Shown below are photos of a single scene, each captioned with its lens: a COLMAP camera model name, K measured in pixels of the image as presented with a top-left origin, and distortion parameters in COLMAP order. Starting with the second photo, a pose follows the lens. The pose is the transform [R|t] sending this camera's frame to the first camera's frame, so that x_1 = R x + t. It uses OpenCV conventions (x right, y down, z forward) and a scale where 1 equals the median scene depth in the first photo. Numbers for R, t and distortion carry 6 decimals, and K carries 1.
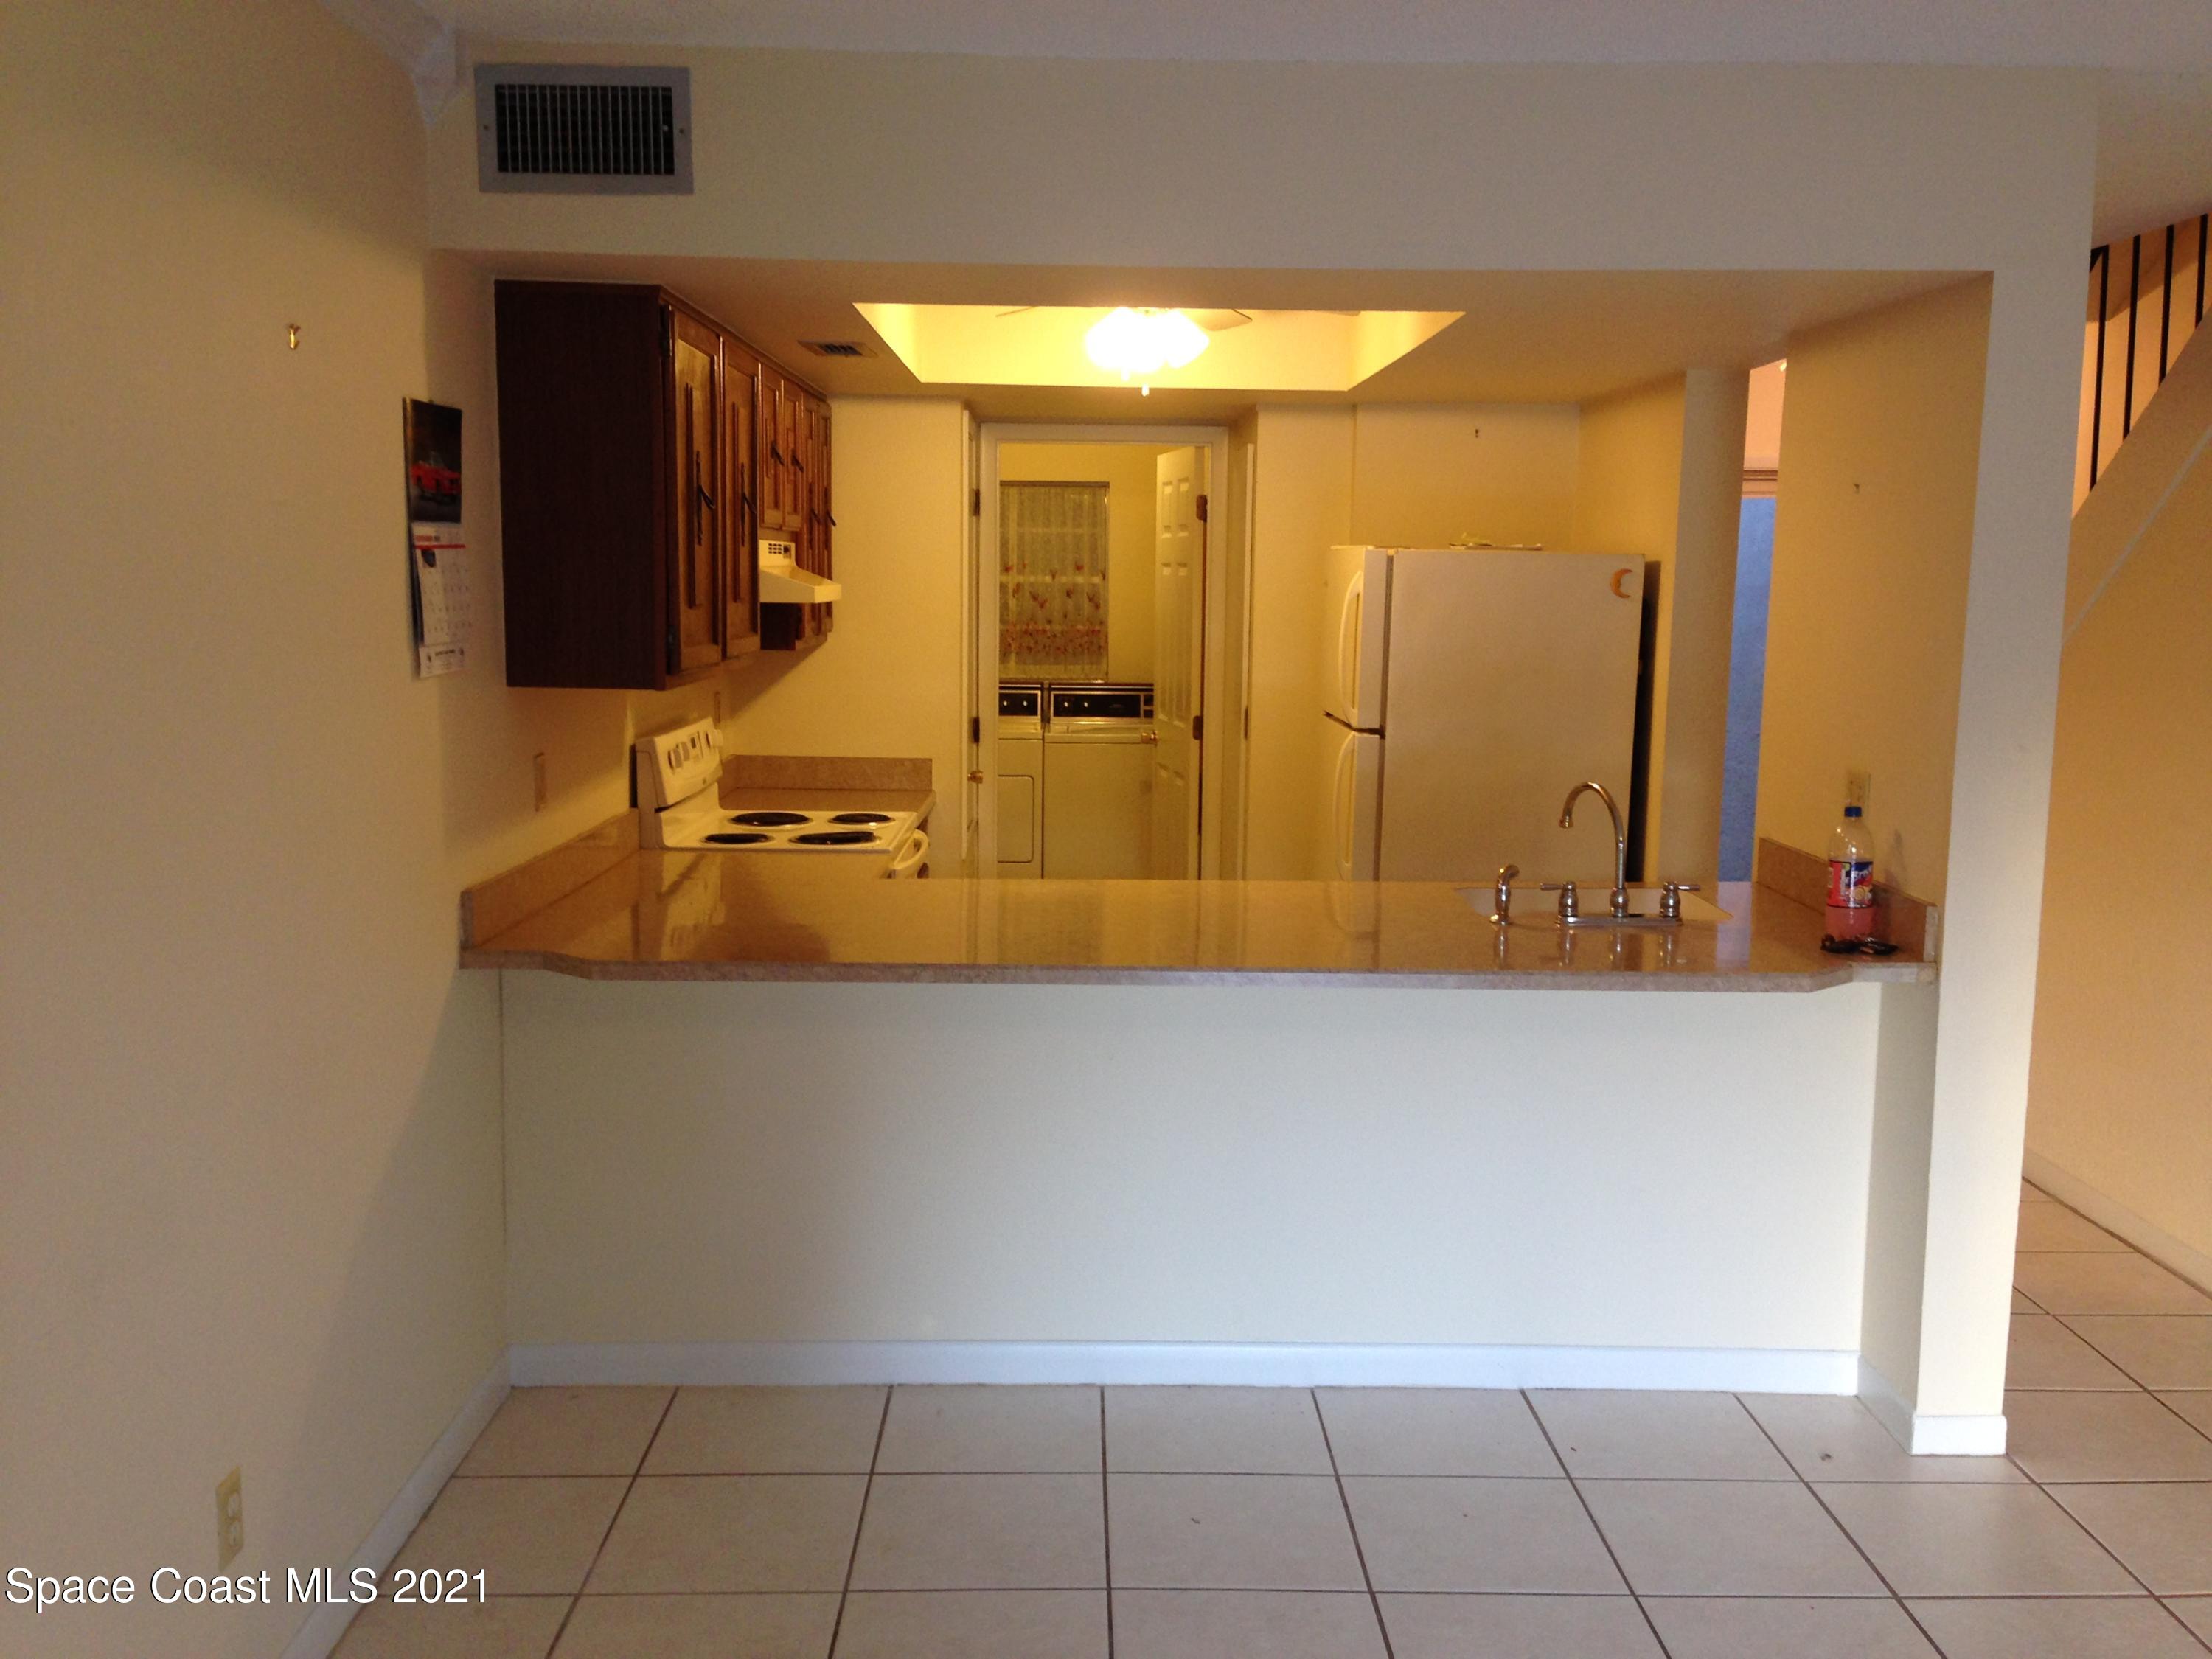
lens RADIAL K [[1911.3, 0, 1106.0], [0, 1911.3, 829.5], [0, 0, 1]] dist [0.042418, 0.000808]
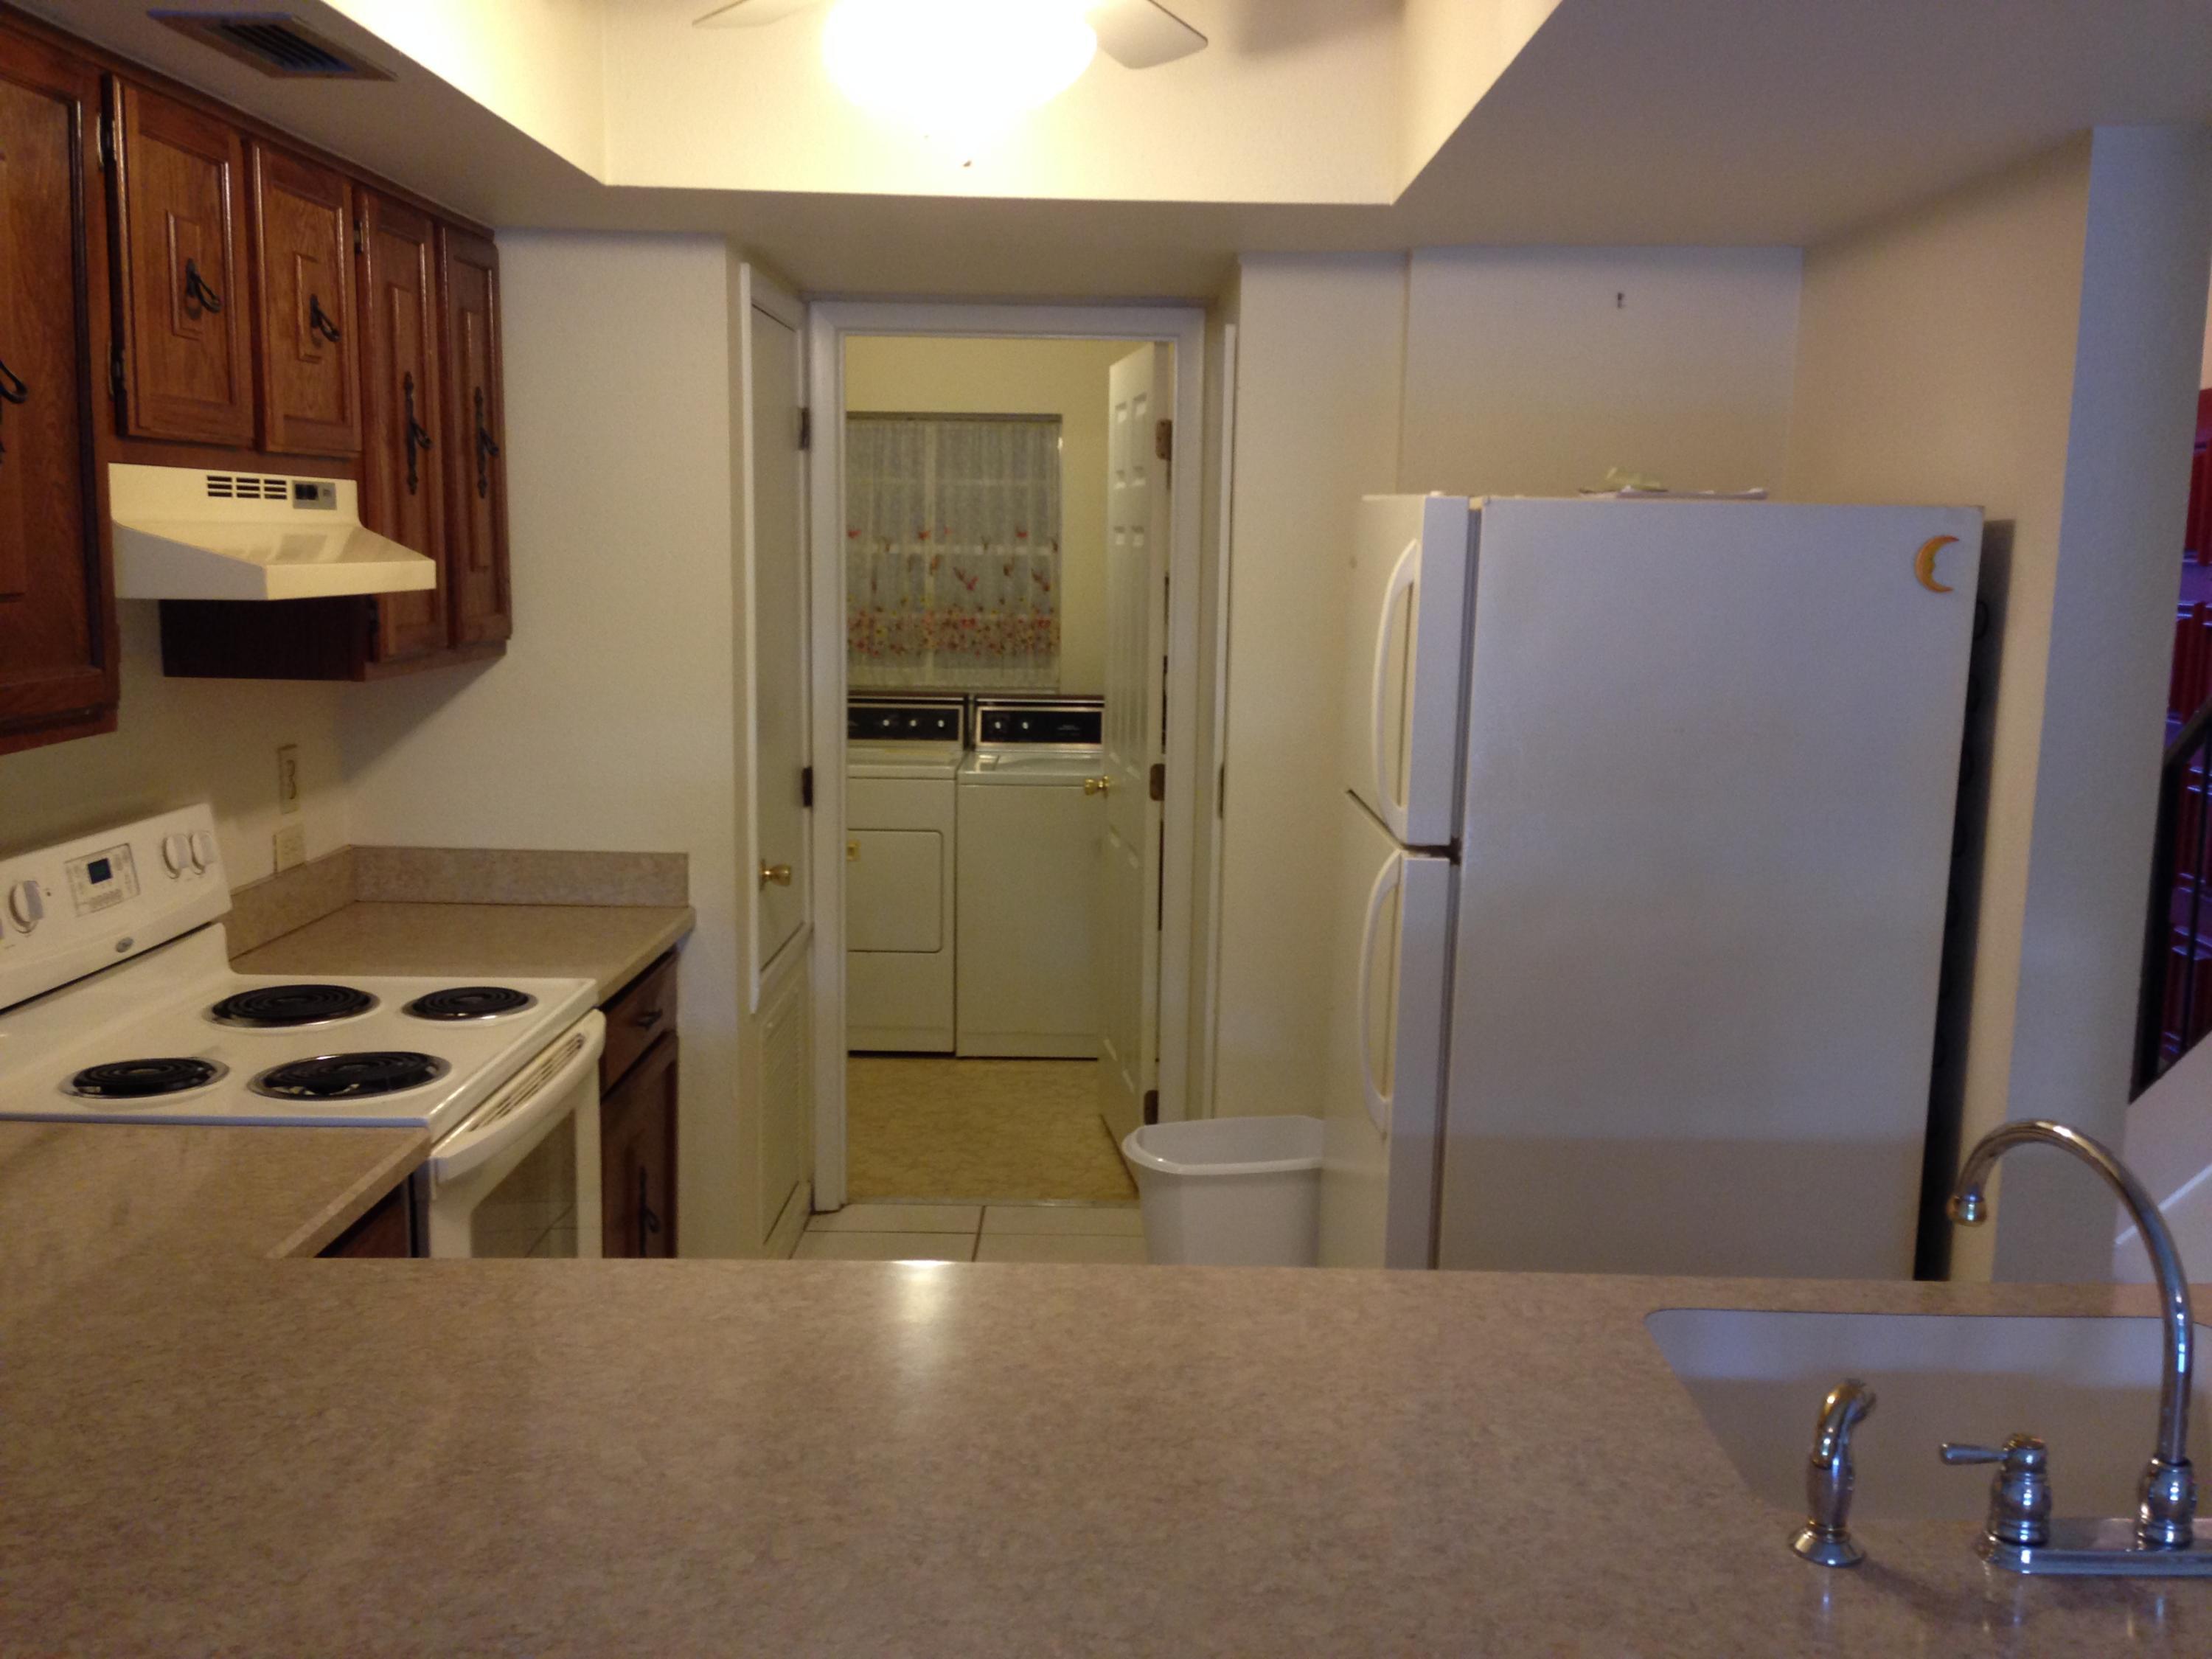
lens RADIAL K [[1911.3, 0, 1106.0], [0, 1911.3, 829.5], [0, 0, 1]] dist [0.042418, 0.000808]
pose [[0.999713, 0.006929, -0.022924, 0.045464], [-0.006565, 0.999852, 0.015893, -0.047335], [0.023030, -0.015738, 0.999611, 0.353057]]
